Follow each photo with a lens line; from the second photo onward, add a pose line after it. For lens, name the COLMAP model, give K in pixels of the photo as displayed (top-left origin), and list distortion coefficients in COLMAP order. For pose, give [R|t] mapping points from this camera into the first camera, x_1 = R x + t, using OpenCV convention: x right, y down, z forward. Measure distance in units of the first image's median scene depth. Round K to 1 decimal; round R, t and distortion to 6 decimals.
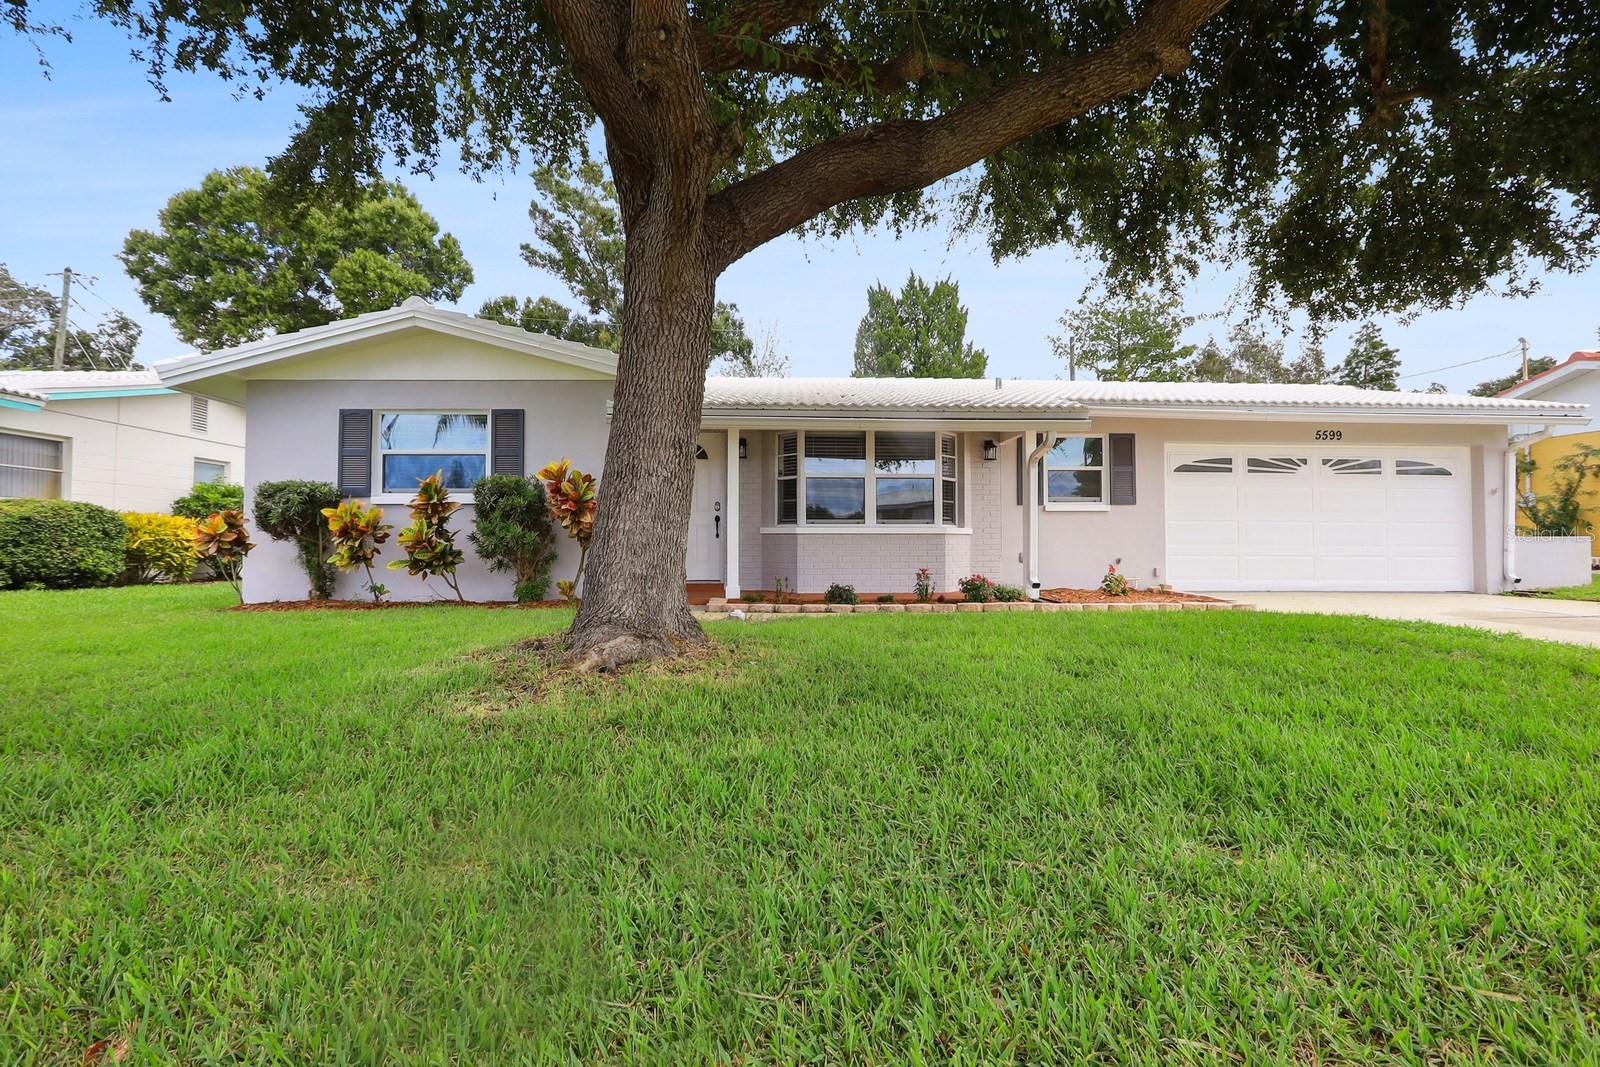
lens RADIAL K [[749.5, 0, 801.9], [0, 749.5, 530.6], [0, 0, 1]] dist [-0.012140, 0.001799]
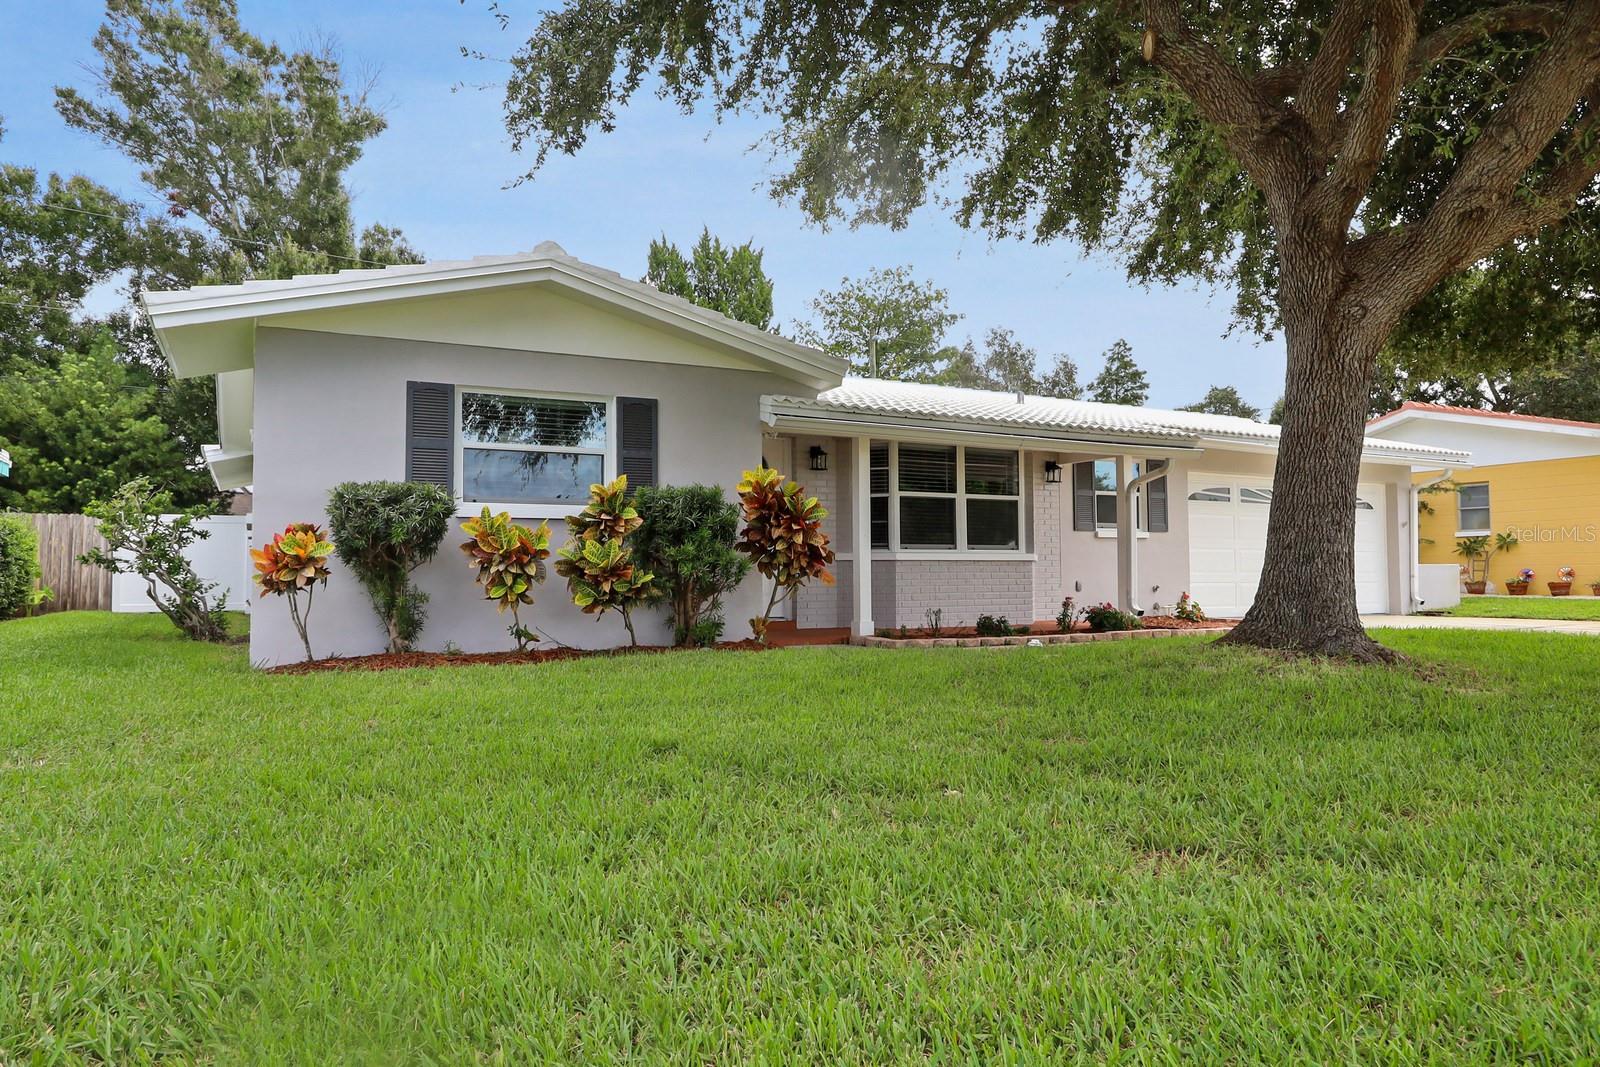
lens RADIAL K [[1008.4, 0, 814.0], [0, 1008.4, 538.0], [0, 0, 1]] dist [0.000115, 0.000541]
pose [[0.908580, 0.011570, 0.417552, -0.438035], [-0.003493, 0.999792, -0.020104, 0.001809], [-0.417697, 0.016807, 0.908431, -0.014355]]
